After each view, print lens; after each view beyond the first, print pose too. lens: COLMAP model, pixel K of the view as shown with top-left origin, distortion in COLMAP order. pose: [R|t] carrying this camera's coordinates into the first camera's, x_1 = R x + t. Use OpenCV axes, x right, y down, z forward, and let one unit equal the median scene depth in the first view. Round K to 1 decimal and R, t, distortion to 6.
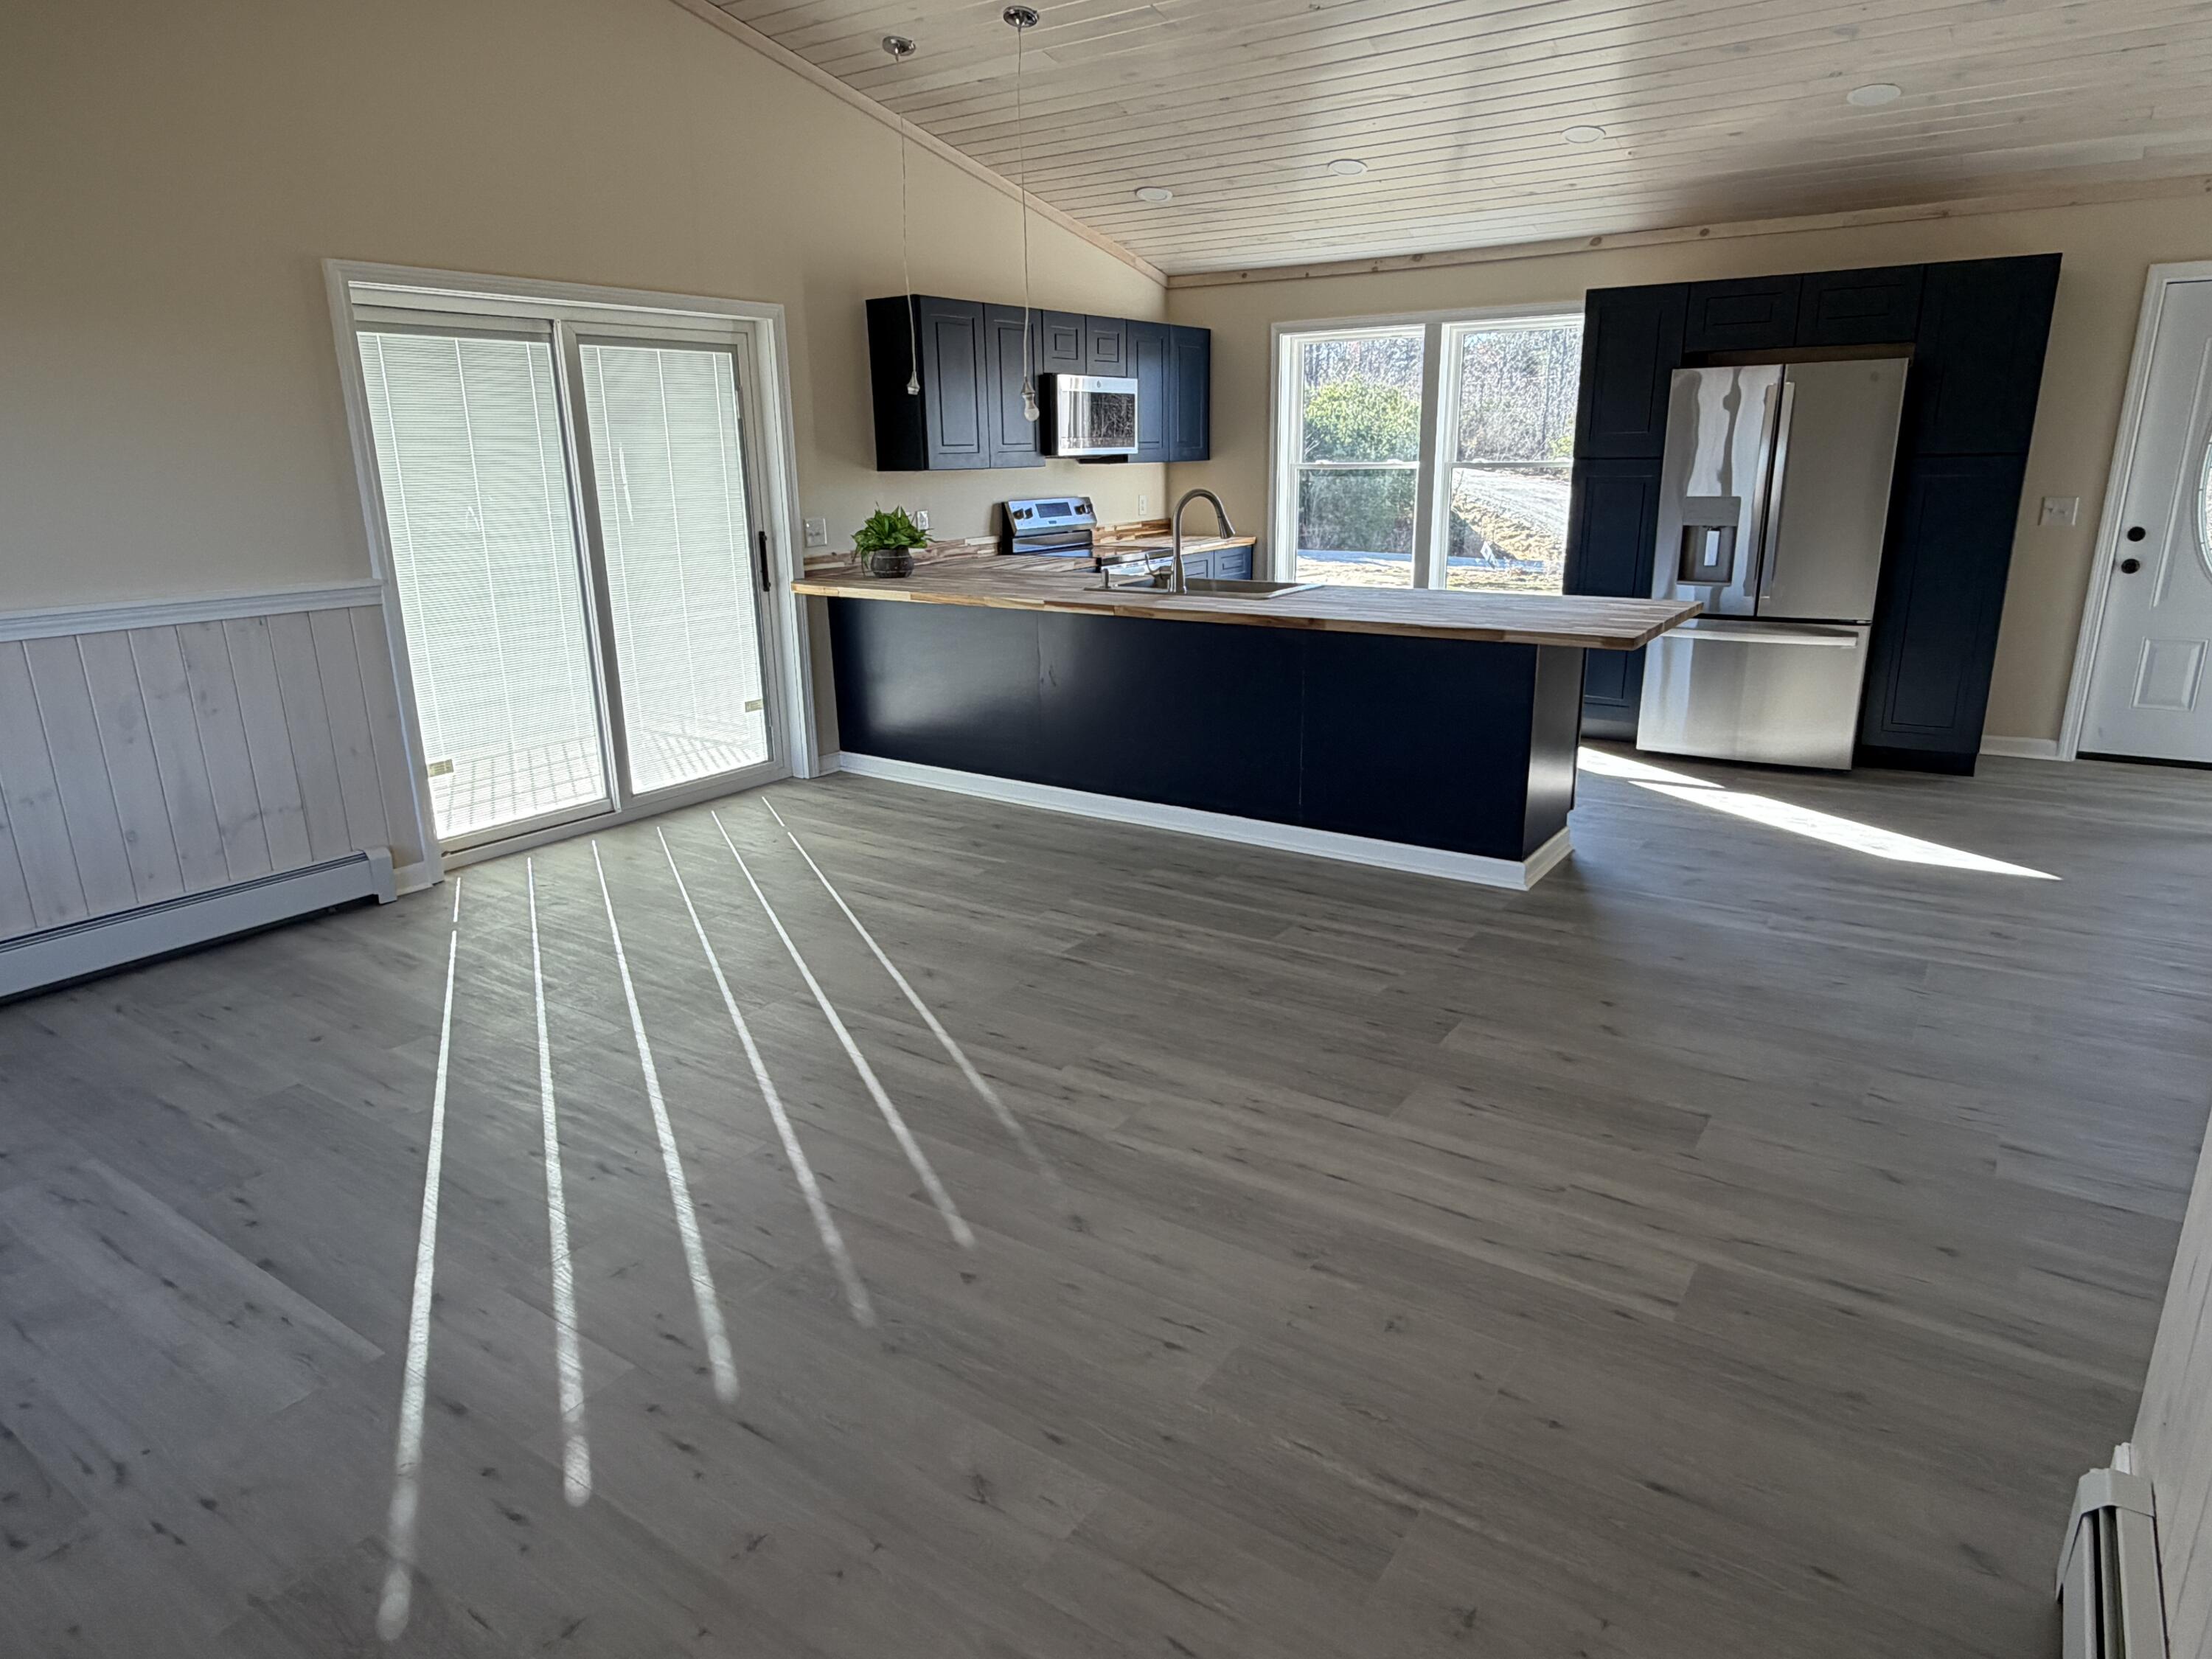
lens RADIAL K [[1339.3, 0, 1088.8], [0, 1339.3, 840.1], [0, 0, 1]] dist [0.001329, -0.001373]
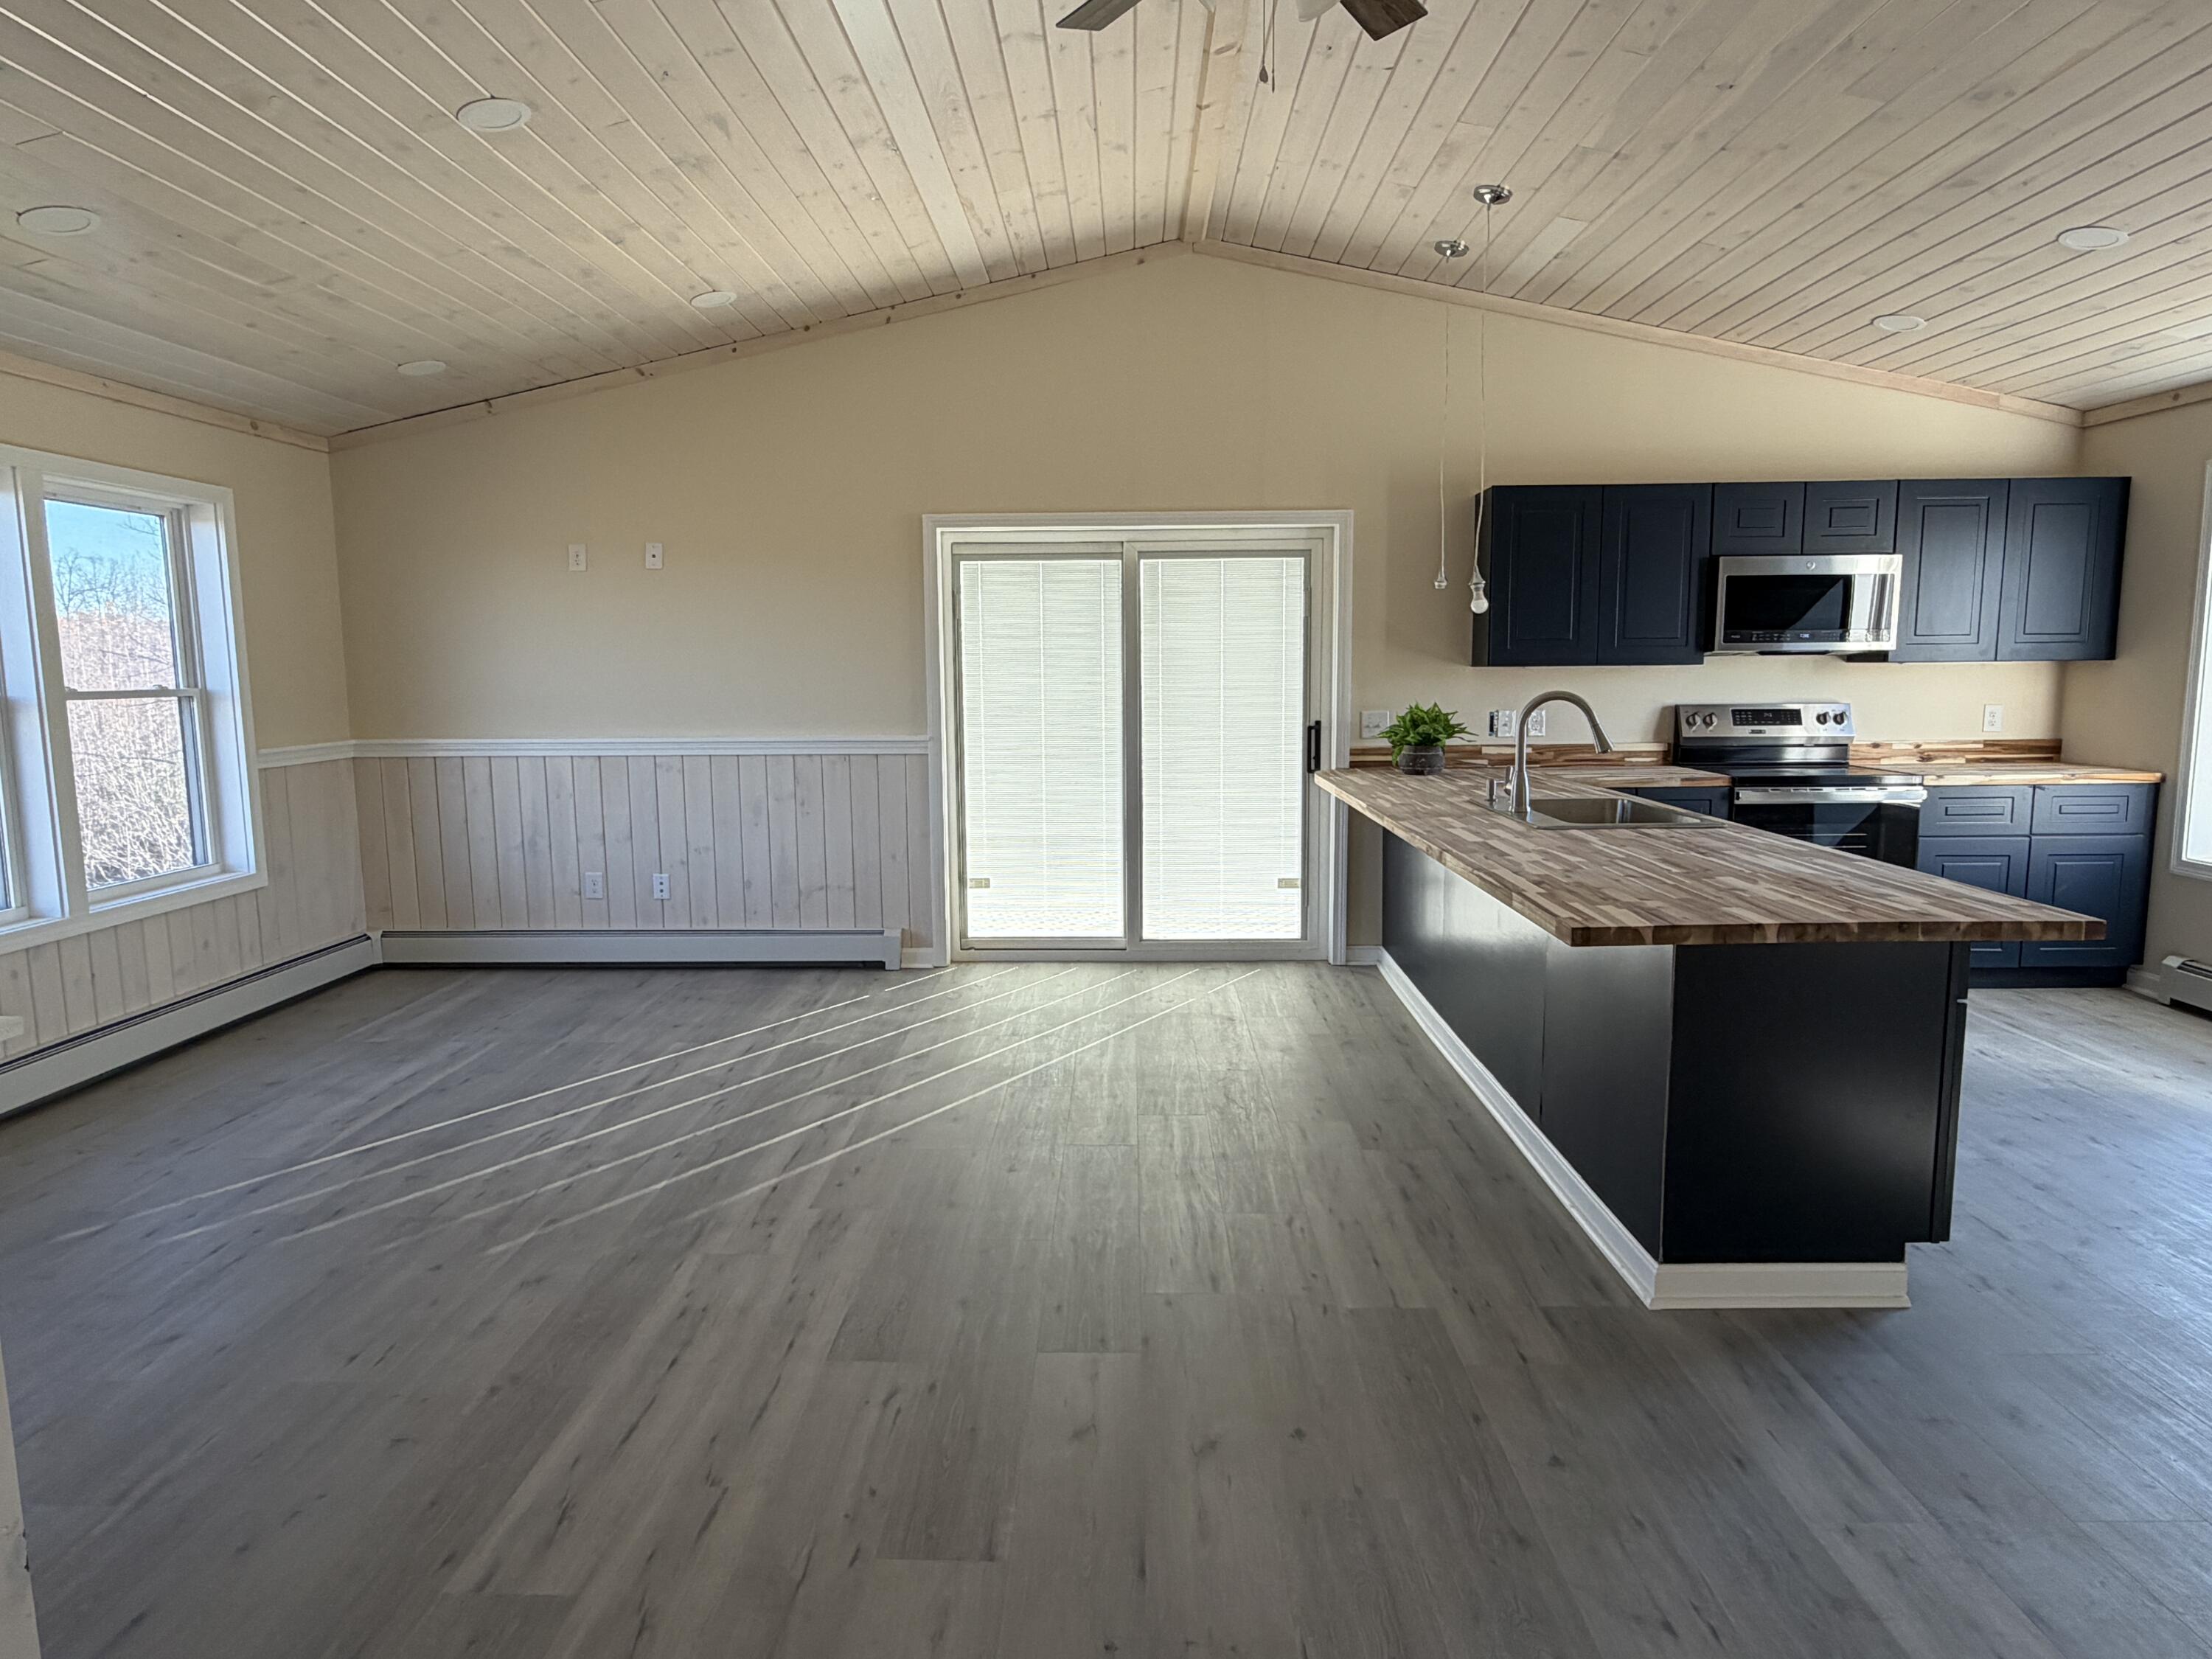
lens RADIAL K [[1337.7, 0, 1096.8], [0, 1337.7, 840.7], [0, 0, 1]] dist [-0.000272, 0.001240]
pose [[0.549666, 0.121290, -0.826533, 0.589402], [-0.234695, 0.971976, -0.013445, -0.094443], [0.801739, 0.201373, 0.562728, 0.326685]]
